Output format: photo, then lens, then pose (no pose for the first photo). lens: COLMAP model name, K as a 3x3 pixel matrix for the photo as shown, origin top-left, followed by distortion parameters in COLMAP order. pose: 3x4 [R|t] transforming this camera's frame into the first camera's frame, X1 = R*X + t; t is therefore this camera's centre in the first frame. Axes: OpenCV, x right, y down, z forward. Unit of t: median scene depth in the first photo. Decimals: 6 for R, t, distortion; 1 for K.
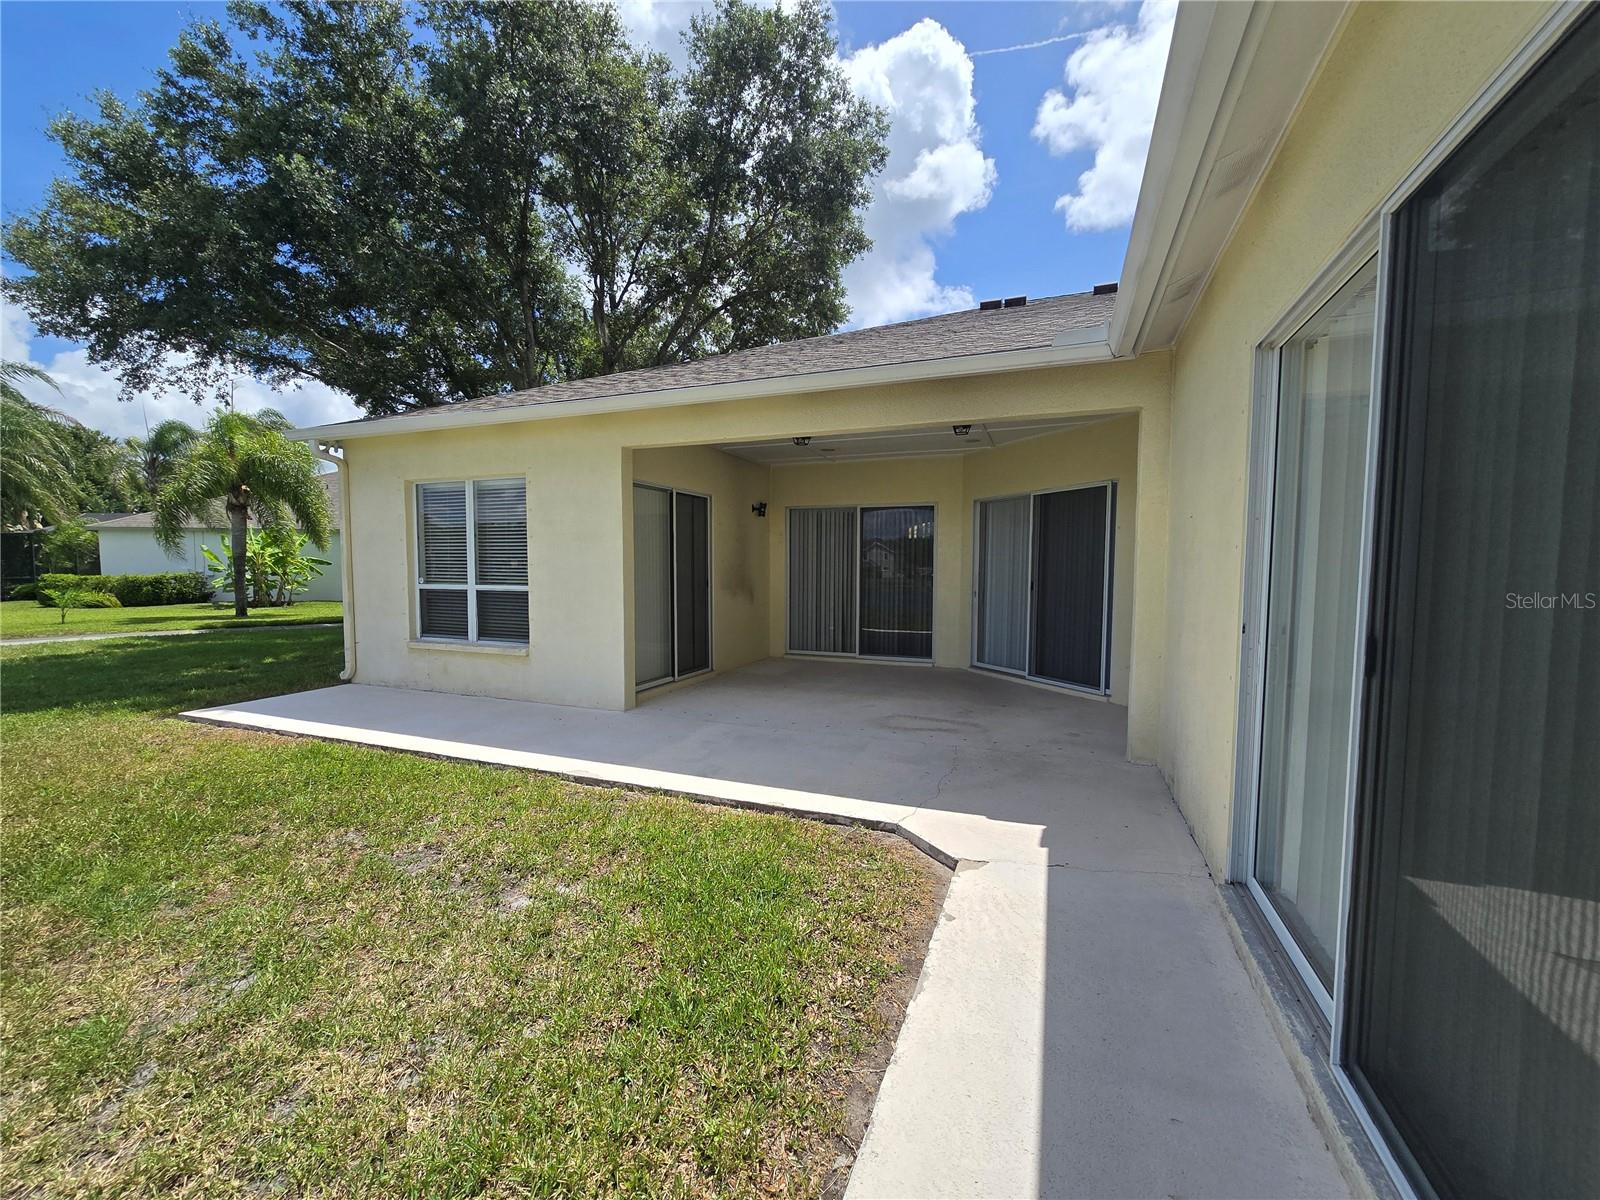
lens RADIAL K [[656.6, 0, 794.8], [0, 656.6, 606.5], [0, 0, 1]] dist [-0.000385, -0.000063]
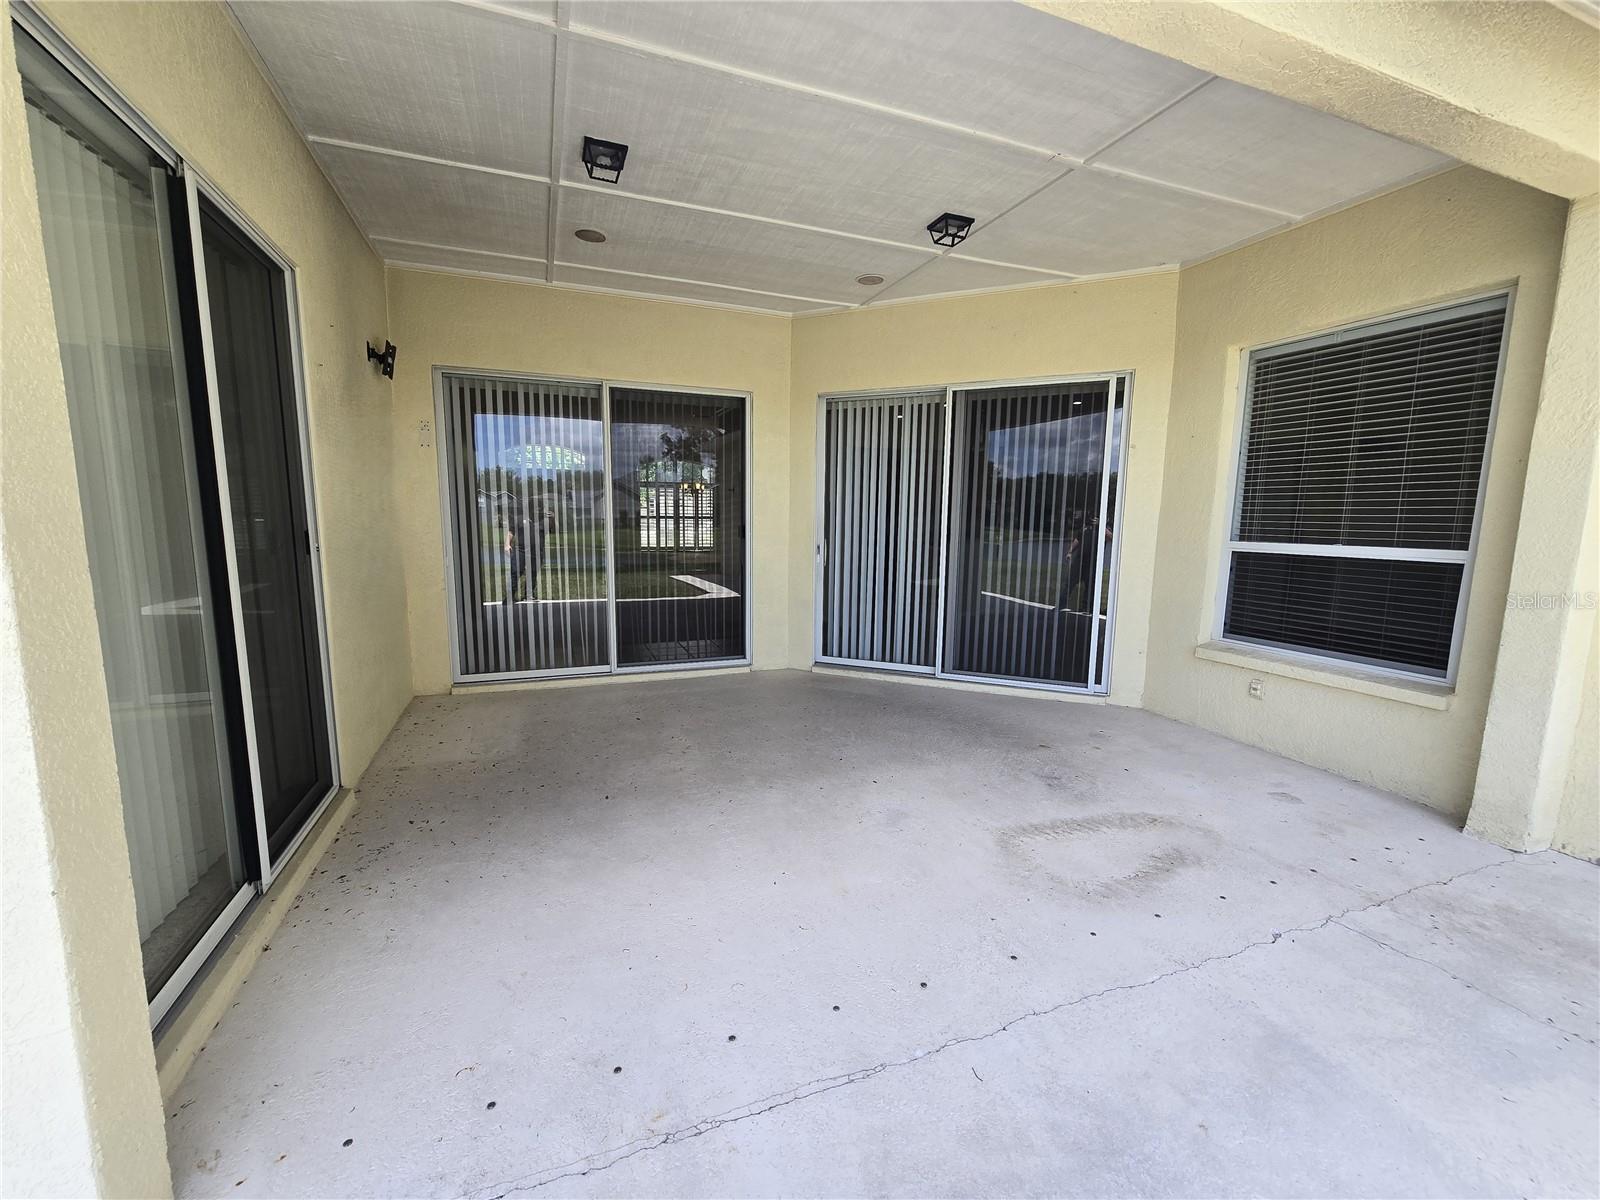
lens RADIAL K [[656.6, 0, 794.8], [0, 656.6, 606.5], [0, 0, 1]] dist [-0.000385, -0.000063]
pose [[0.731593, -0.090491, 0.675709, -0.216078], [0.032729, 0.994671, 0.097771, -0.034170], [-0.680956, -0.049413, 0.730656, 0.708400]]
